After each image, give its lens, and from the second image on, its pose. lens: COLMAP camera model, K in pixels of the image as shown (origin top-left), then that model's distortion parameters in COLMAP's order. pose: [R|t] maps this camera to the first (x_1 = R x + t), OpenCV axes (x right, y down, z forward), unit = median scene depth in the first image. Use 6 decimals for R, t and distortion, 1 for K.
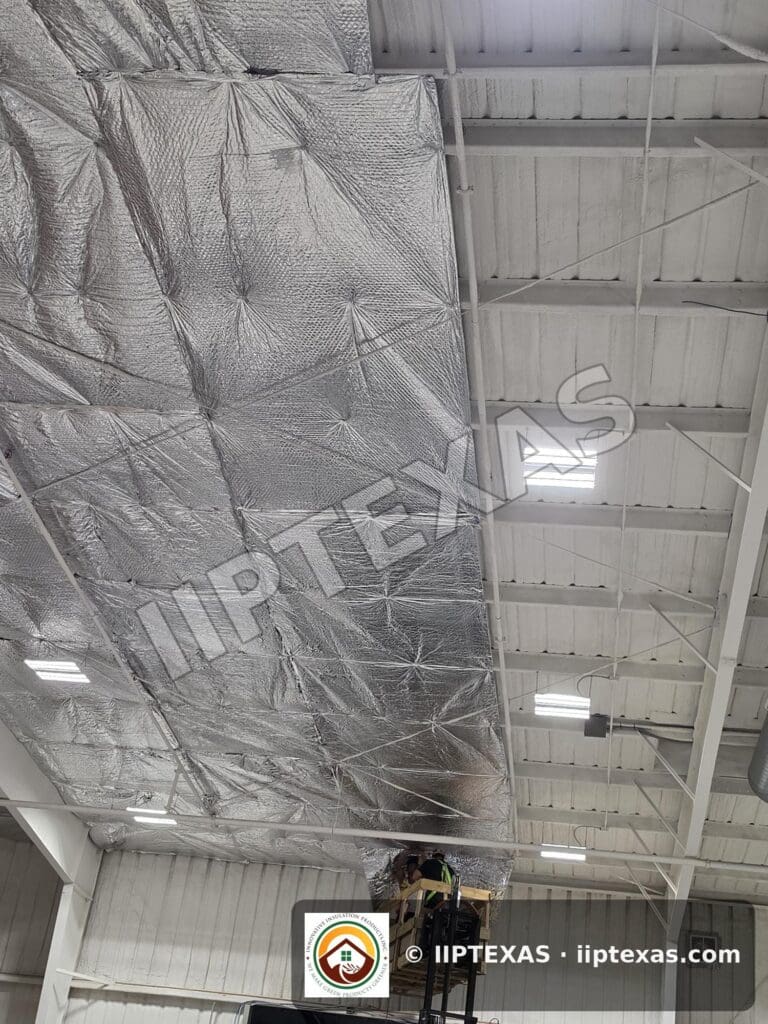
lens RADIAL K [[1360.2, 0, 400.2], [0, 1360.2, 515.5], [0, 0, 1]] dist [0.159393, -0.356900]
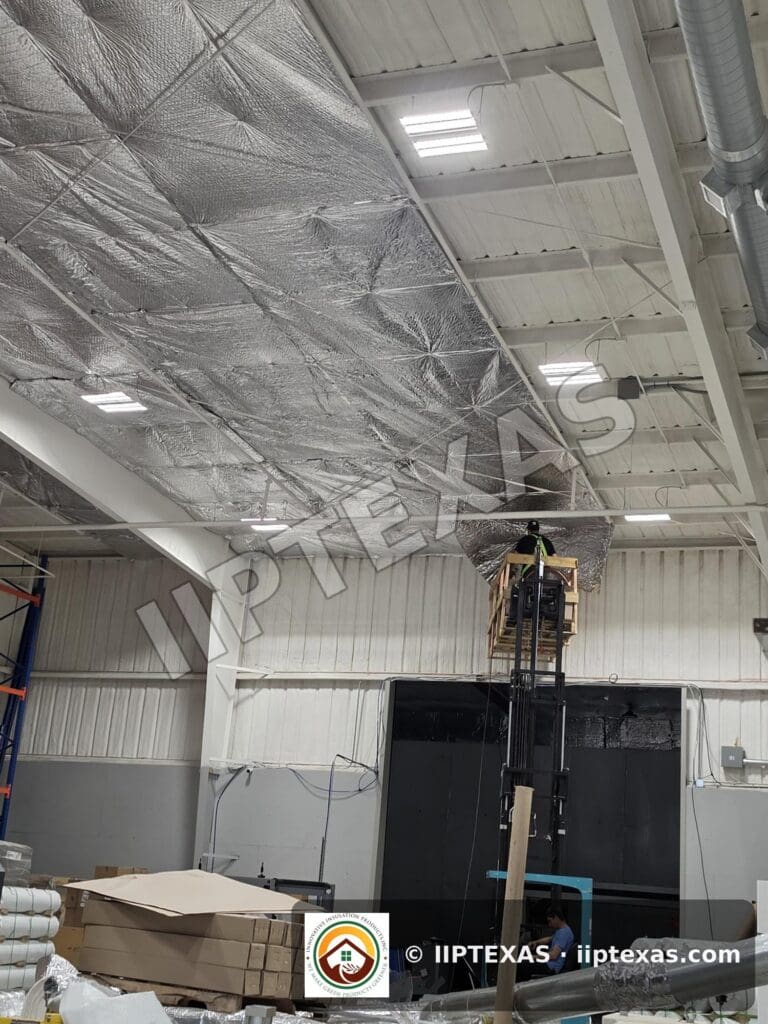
lens RADIAL K [[1359.5, 0, 415.6], [0, 1359.5, 483.0], [0, 0, 1]] dist [0.128261, -0.280084]
pose [[0.970176, -0.115661, -0.213026, 0.200315], [0.153349, 0.973464, 0.169855, 0.028408], [0.187728, -0.197457, 0.962169, -0.001764]]
